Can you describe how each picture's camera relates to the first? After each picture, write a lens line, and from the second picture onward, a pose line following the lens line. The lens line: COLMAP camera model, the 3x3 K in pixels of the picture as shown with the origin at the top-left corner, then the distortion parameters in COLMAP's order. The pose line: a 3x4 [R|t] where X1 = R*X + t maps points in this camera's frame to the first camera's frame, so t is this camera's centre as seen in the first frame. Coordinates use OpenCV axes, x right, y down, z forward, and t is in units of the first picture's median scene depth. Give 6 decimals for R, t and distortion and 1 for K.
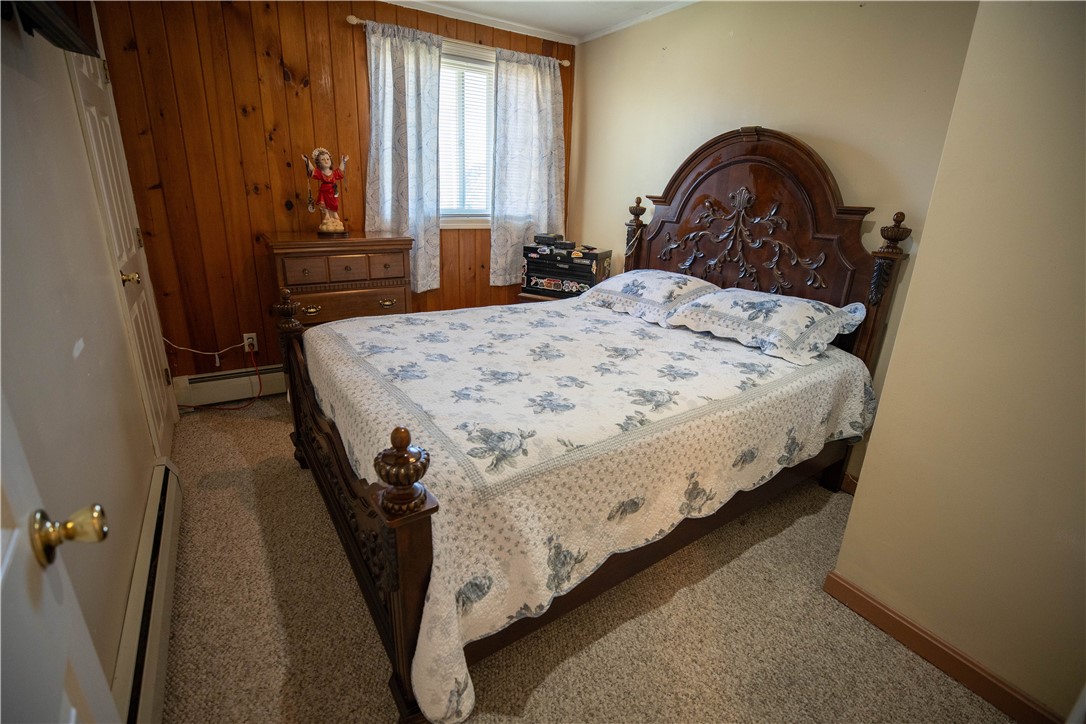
lens RADIAL K [[505.4, 0, 540.1], [0, 505.4, 364.7], [0, 0, 1]] dist [-0.026898, 0.004356]
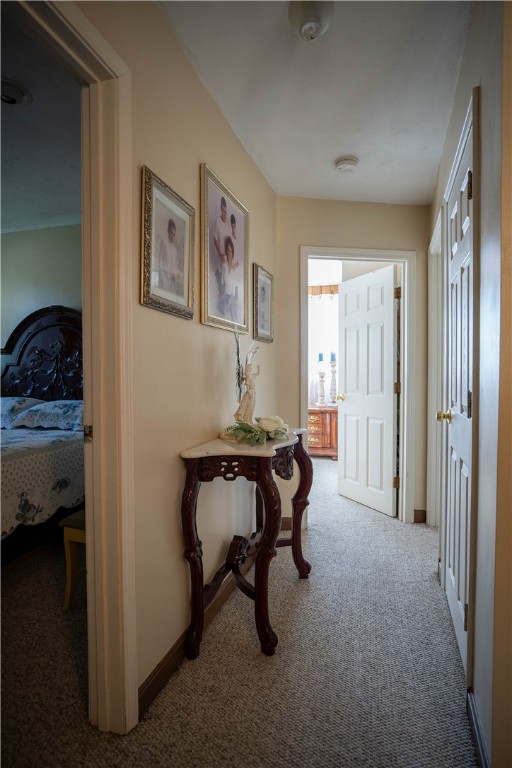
lens RADIAL K [[433.2, 0, 256.9], [0, 433.2, 383.4], [0, 0, 1]] dist [-0.005460, 0.000375]
pose [[0.766359, -0.047958, 0.640620, 0.000880], [0.224952, 0.954107, -0.197679, 0.211612], [-0.601740, 0.295601, 0.741976, -0.403552]]
